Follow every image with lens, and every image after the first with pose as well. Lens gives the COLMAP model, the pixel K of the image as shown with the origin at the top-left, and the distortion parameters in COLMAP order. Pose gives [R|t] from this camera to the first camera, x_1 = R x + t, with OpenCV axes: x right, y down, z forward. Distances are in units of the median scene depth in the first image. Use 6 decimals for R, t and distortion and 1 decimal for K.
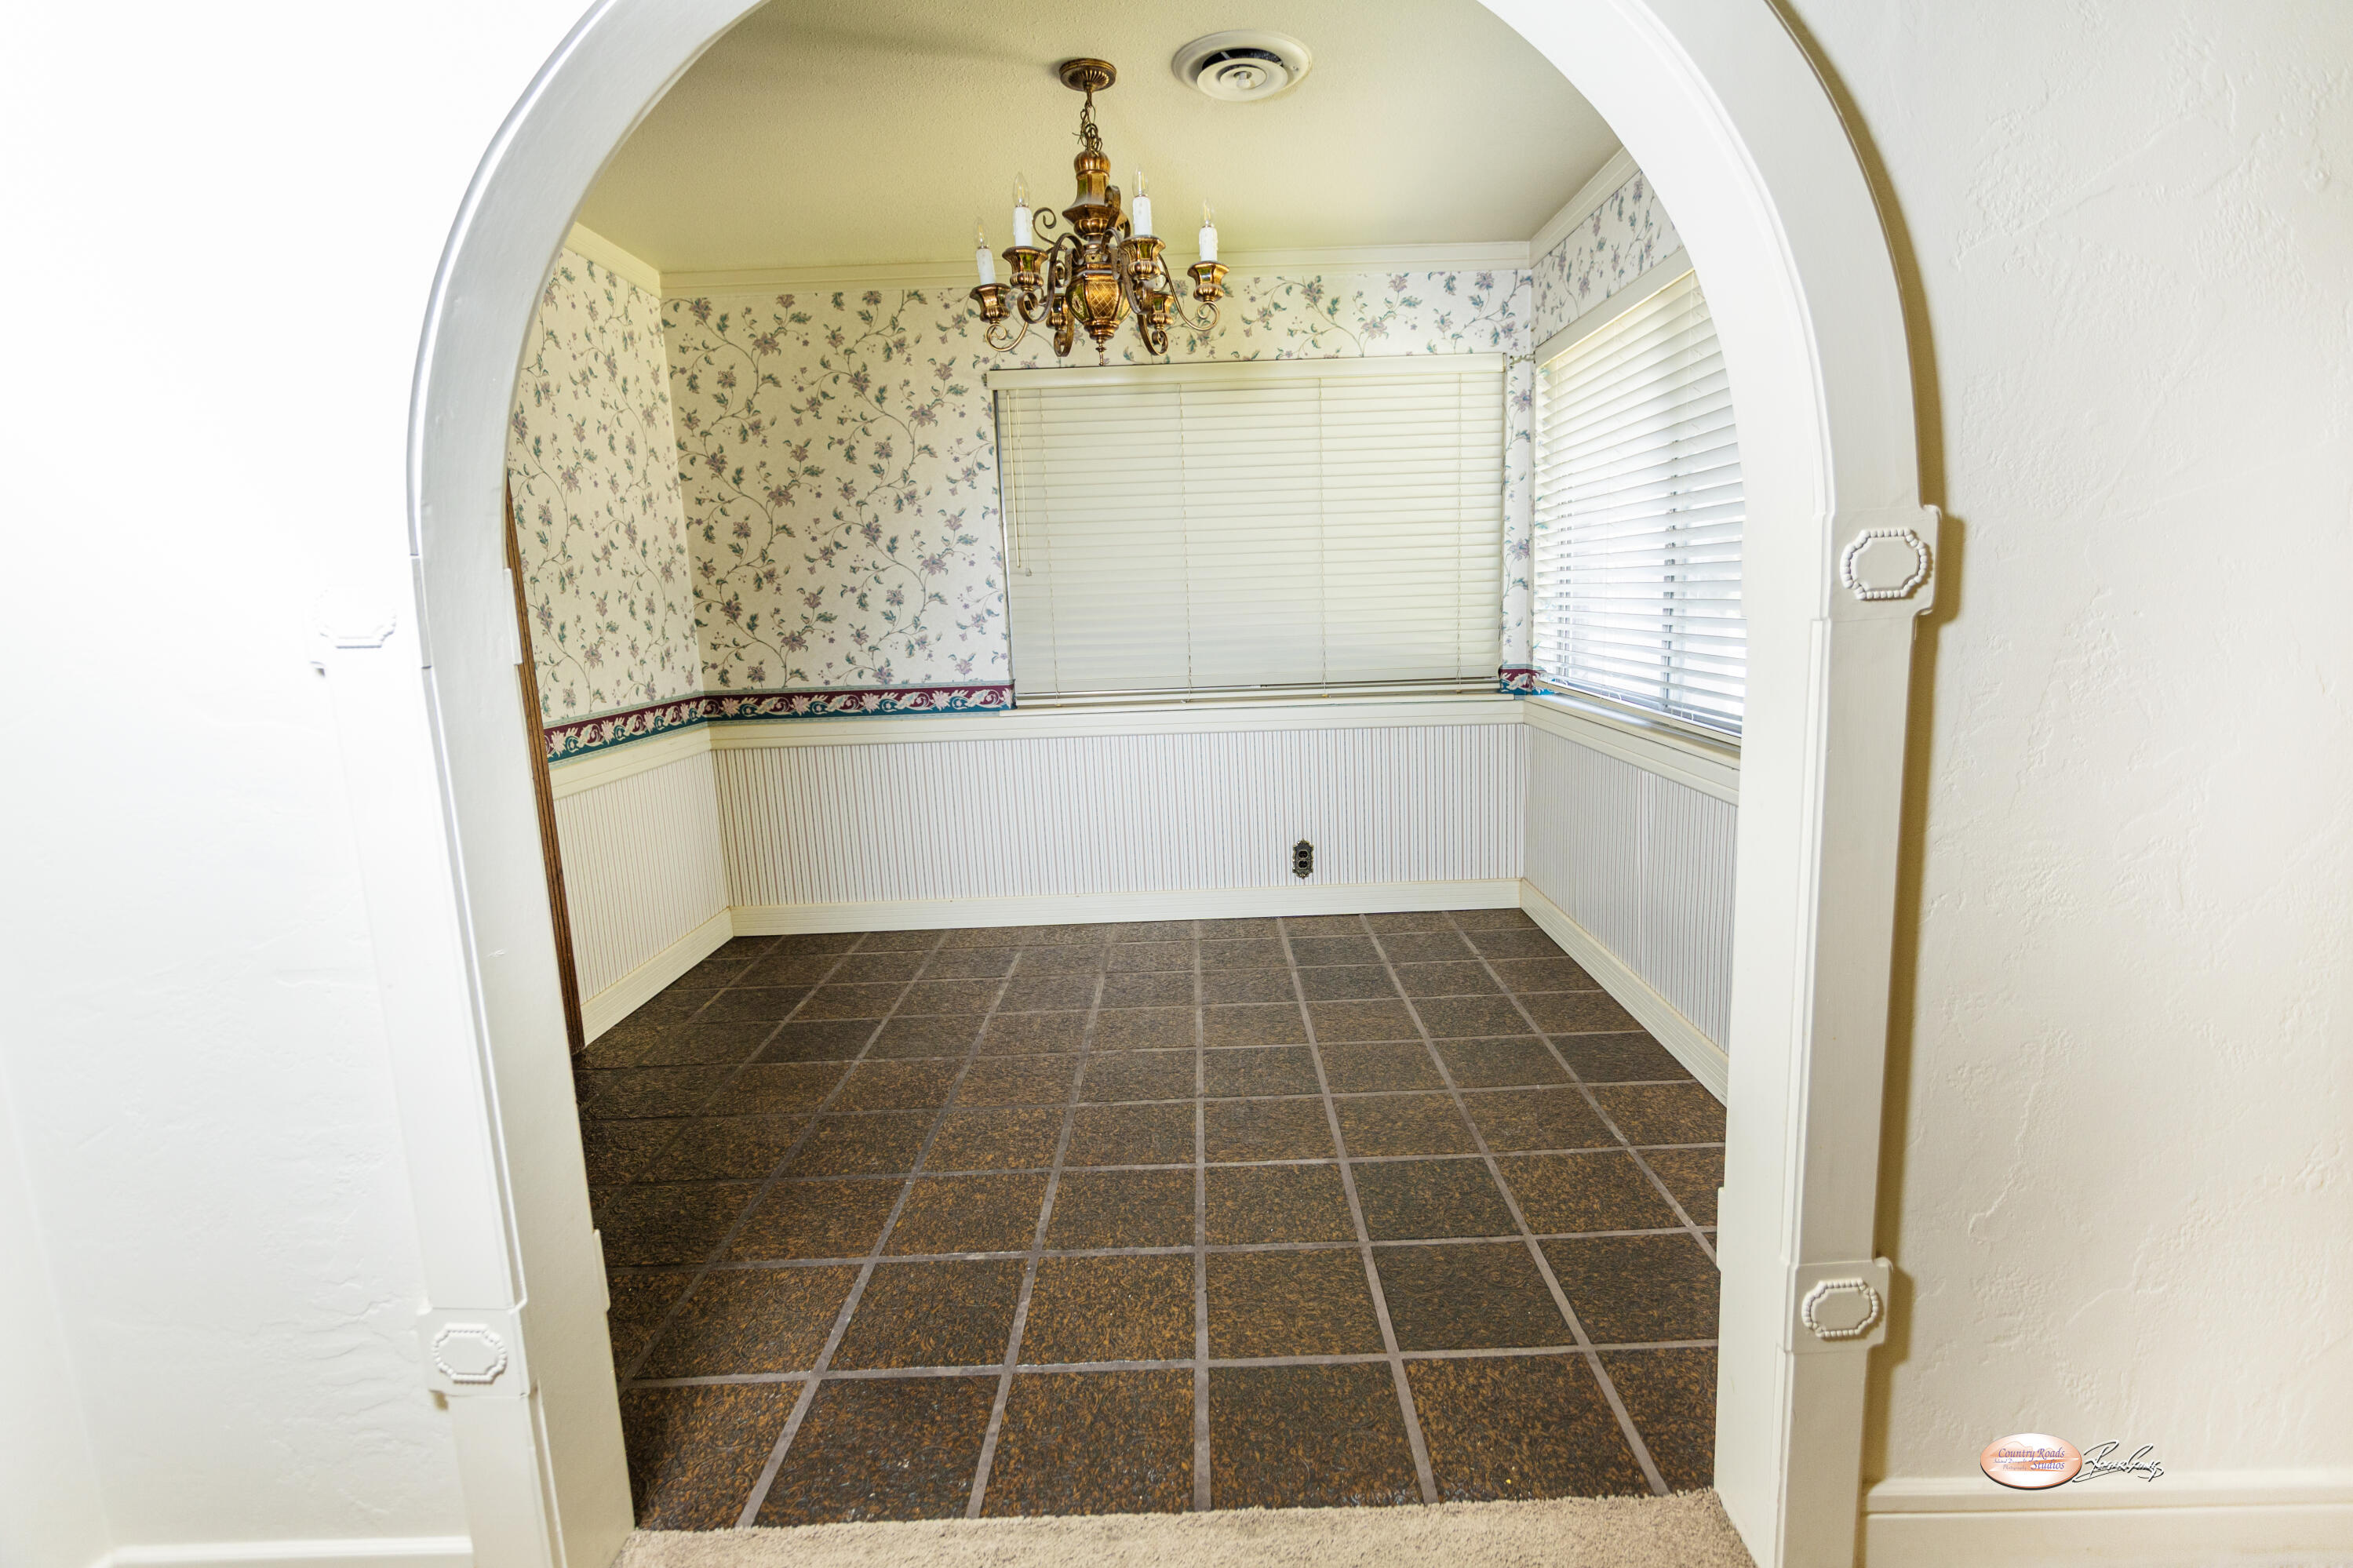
lens RADIAL K [[1158.2, 0, 1179.8], [0, 1158.2, 797.9], [0, 0, 1]] dist [0.000821, 0.000159]
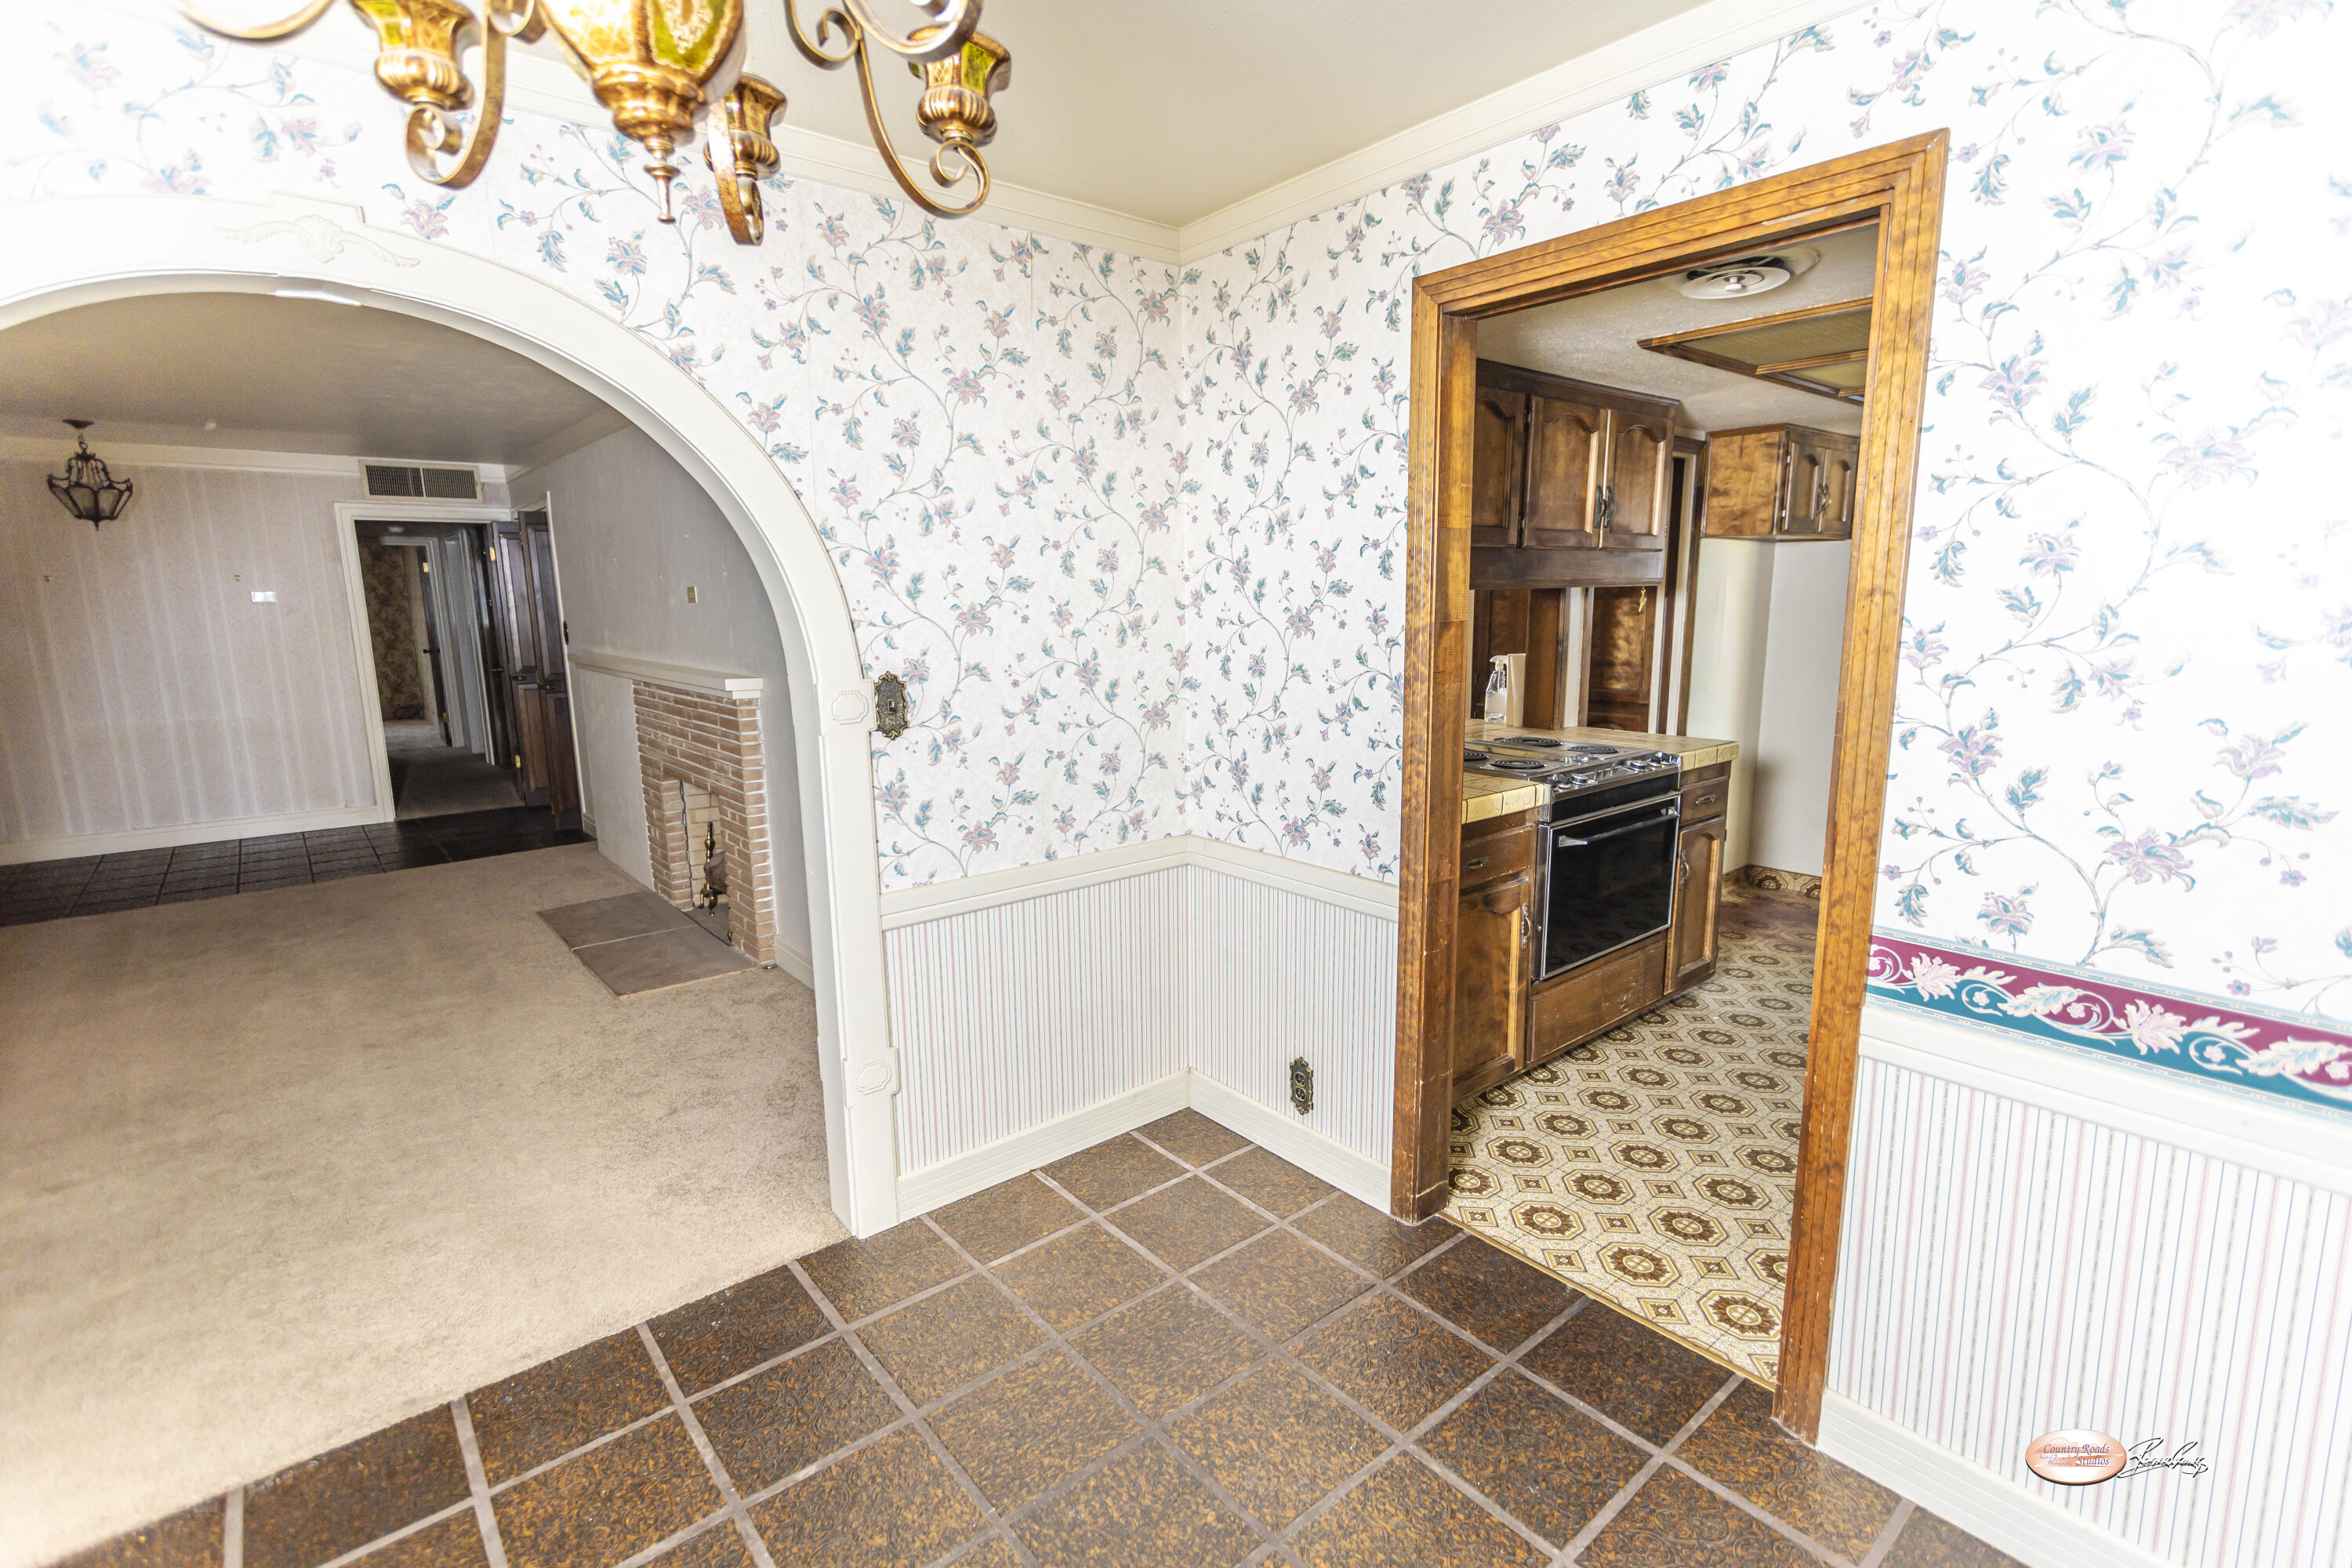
lens RADIAL K [[1090.0, 0, 1194.4], [0, 1090.0, 785.5], [0, 0, 1]] dist [0.004427, 0.000896]
pose [[-0.753467, 0.163184, -0.636913, 0.033563], [-0.073252, 0.941844, 0.327969, -0.274405], [0.653392, 0.293769, -0.697695, 1.105803]]
